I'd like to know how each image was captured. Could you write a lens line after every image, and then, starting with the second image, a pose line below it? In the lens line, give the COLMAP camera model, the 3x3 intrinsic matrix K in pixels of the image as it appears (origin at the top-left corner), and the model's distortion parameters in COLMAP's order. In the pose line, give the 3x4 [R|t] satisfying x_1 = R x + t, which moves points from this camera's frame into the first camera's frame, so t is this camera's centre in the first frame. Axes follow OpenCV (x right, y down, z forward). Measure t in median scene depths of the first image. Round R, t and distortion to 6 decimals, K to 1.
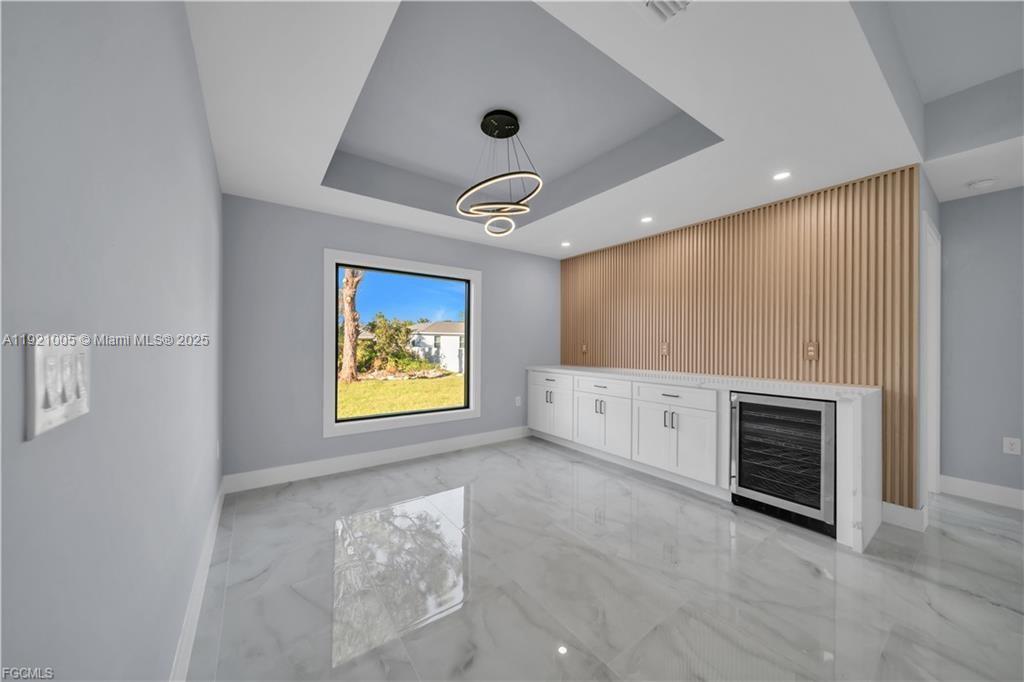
lens RADIAL K [[354.8, 0, 510.9], [0, 354.8, 343.4], [0, 0, 1]] dist [0.000579, -0.000003]
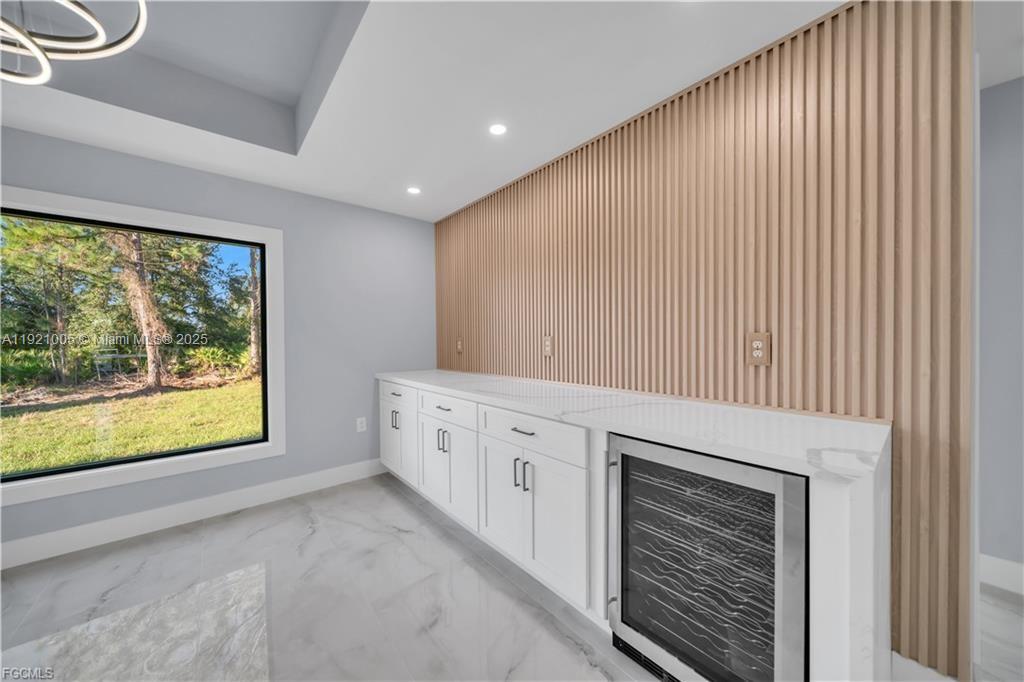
lens RADIAL K [[354.8, 0, 510.9], [0, 354.8, 343.4], [0, 0, 1]] dist [0.000579, -0.000003]
pose [[0.997008, -0.015295, 0.075776, 0.370864], [0.014220, 0.999791, 0.014711, -0.000327], [-0.075986, -0.013589, 0.997016, 0.422368]]
